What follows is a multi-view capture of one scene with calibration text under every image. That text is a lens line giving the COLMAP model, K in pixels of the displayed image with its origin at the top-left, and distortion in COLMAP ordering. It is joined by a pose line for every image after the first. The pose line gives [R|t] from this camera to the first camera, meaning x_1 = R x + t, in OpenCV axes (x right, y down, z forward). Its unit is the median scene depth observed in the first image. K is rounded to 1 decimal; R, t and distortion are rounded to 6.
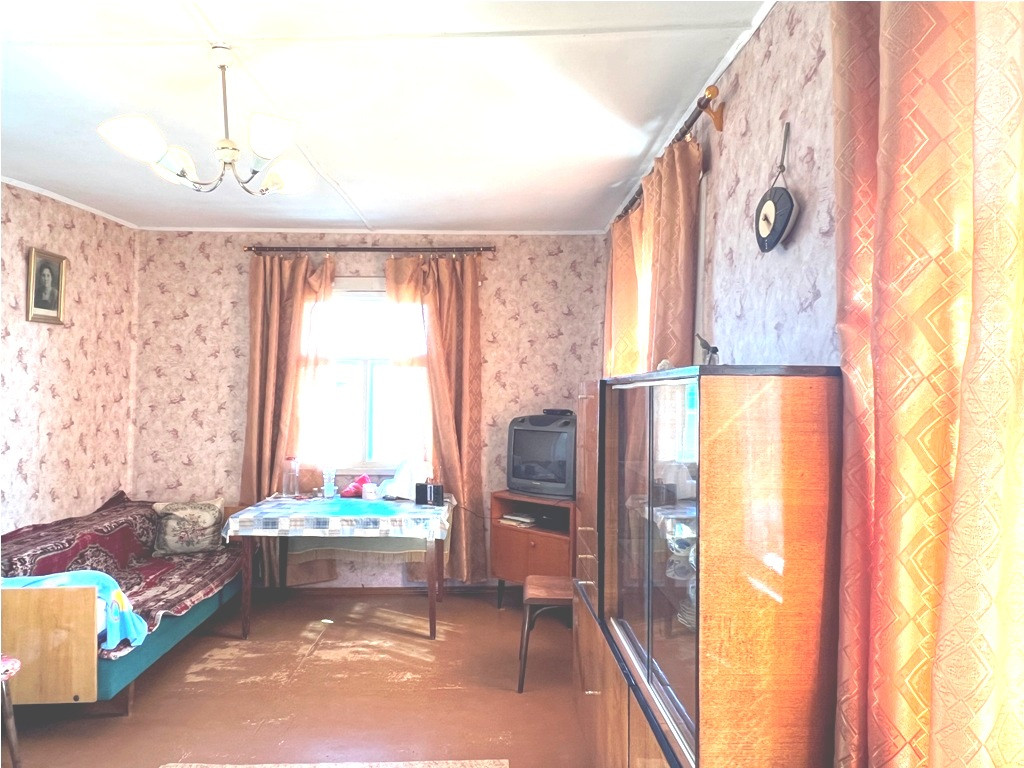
lens RADIAL K [[652.9, 0, 502.1], [0, 652.9, 381.2], [0, 0, 1]] dist [0.000125, -0.004428]
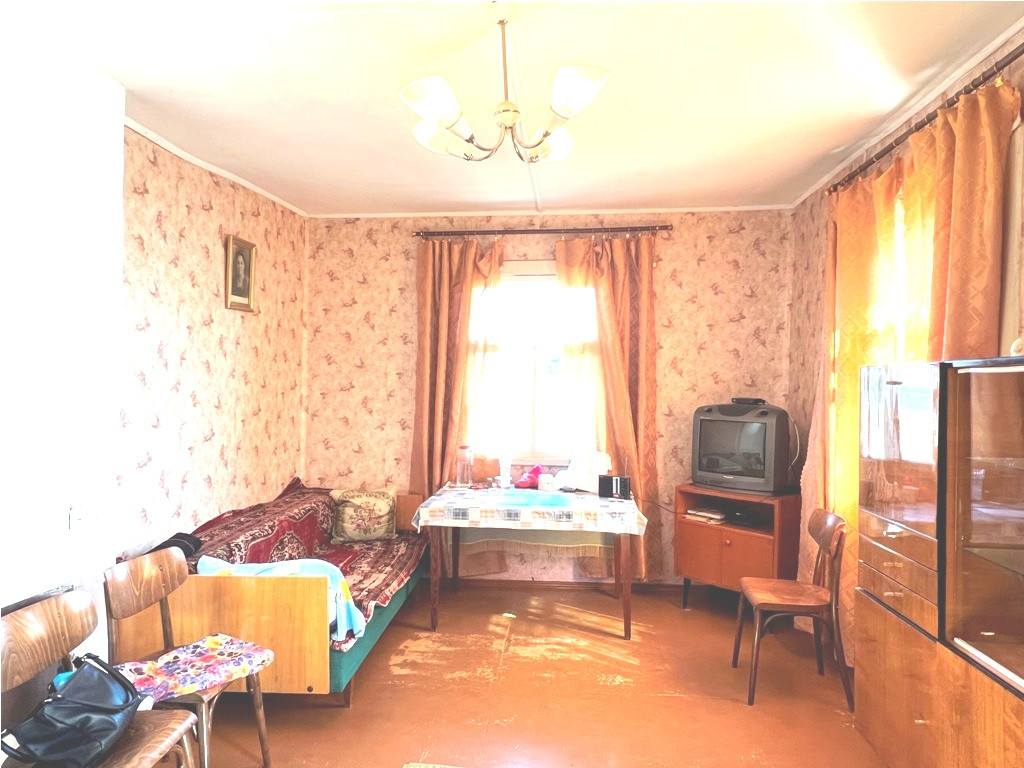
lens RADIAL K [[652.9, 0, 510.0], [0, 652.9, 382.1], [0, 0, 1]] dist [0.000125, -0.004428]
pose [[0.993500, 0.000754, -0.113829, -0.145514], [0.001186, 0.999855, 0.016980, 0.004186], [0.113826, -0.017005, 0.993355, 0.038474]]
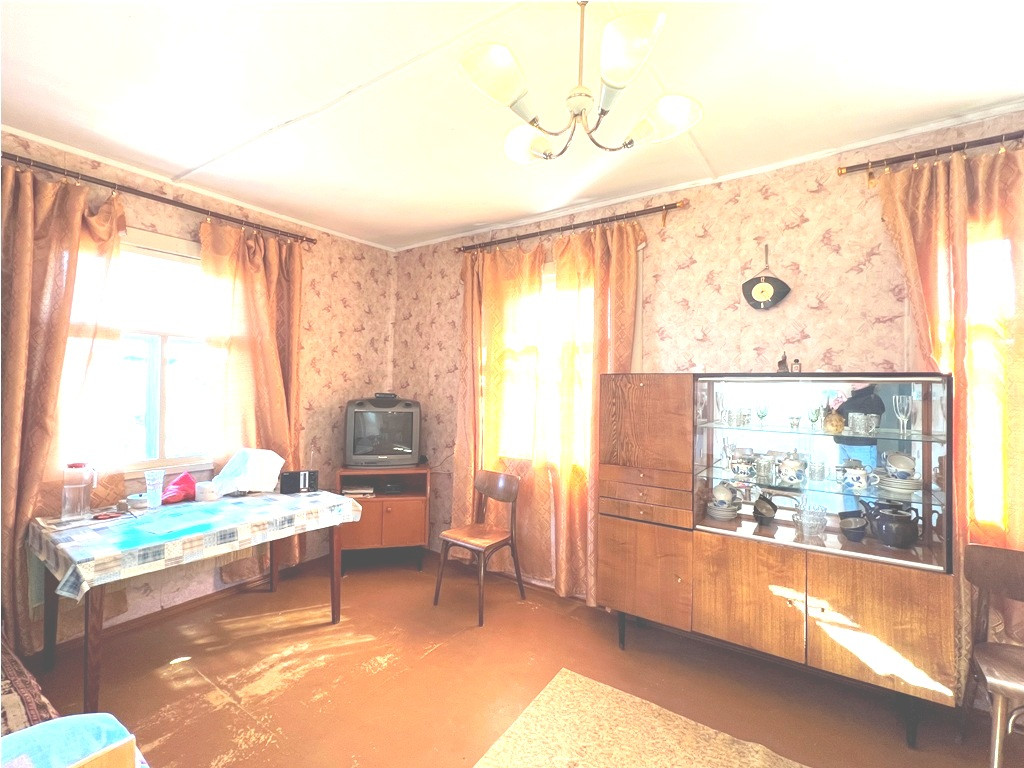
lens RADIAL K [[456.9, 0, 509.1], [0, 456.9, 382.0], [0, 0, 1]] dist [-0.005063, -0.000182]
pose [[0.590935, 0.010978, 0.806644, -0.449872], [-0.028990, 0.999551, 0.007635, 0.009812], [-0.806198, -0.027897, 0.590988, 0.330168]]
